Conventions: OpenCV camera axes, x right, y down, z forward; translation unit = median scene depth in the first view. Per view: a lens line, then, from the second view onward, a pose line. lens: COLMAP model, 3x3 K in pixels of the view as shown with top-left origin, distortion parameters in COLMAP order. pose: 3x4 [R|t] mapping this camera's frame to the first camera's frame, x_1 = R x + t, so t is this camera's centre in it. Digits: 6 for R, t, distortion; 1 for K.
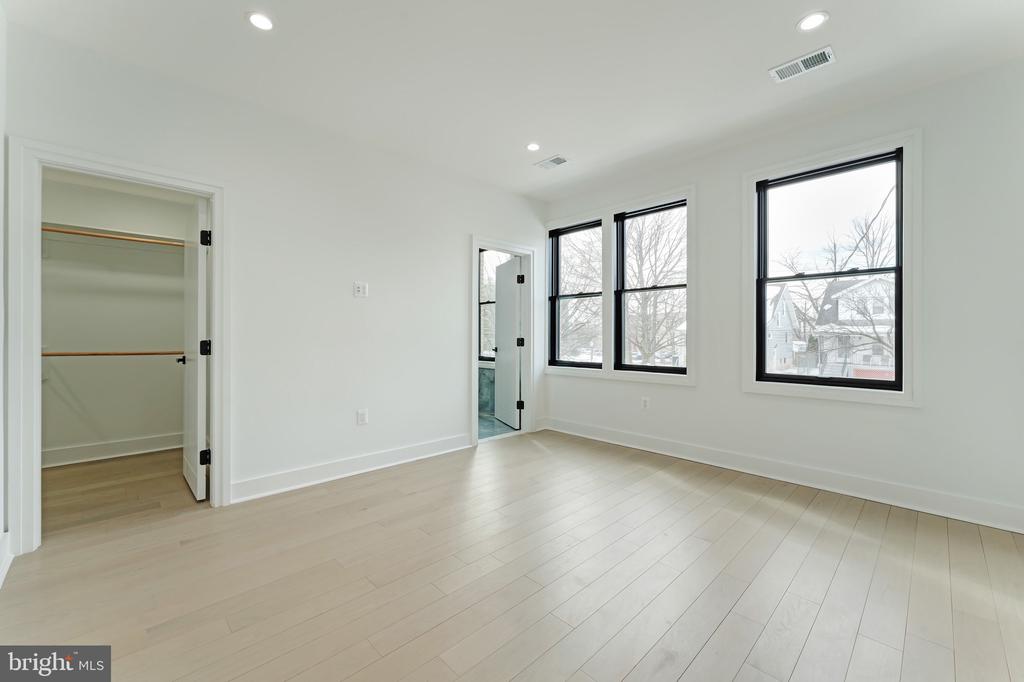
lens RADIAL K [[417.8, 0, 513.8], [0, 417.8, 340.3], [0, 0, 1]] dist [0.000585, -0.000841]
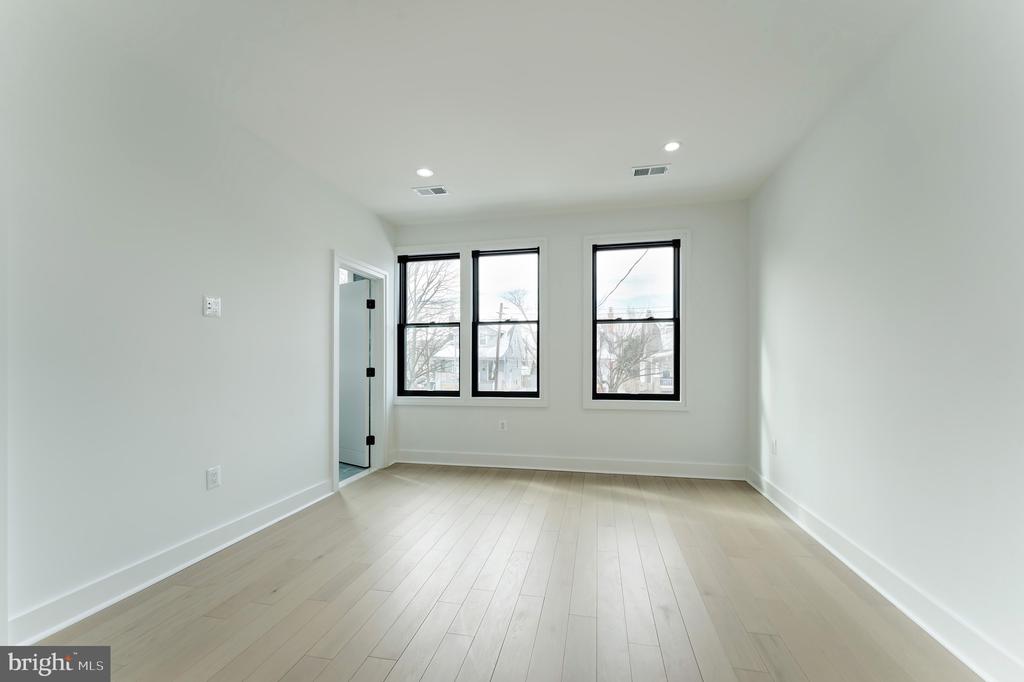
lens RADIAL K [[417.8, 0, 519.0], [0, 417.8, 365.1], [0, 0, 1]] dist [0.000585, -0.000841]
pose [[0.820375, -0.009194, 0.571752, -0.310202], [0.011364, 0.999935, -0.000227, -0.009491], [-0.571713, 0.006683, 0.820426, 0.071137]]
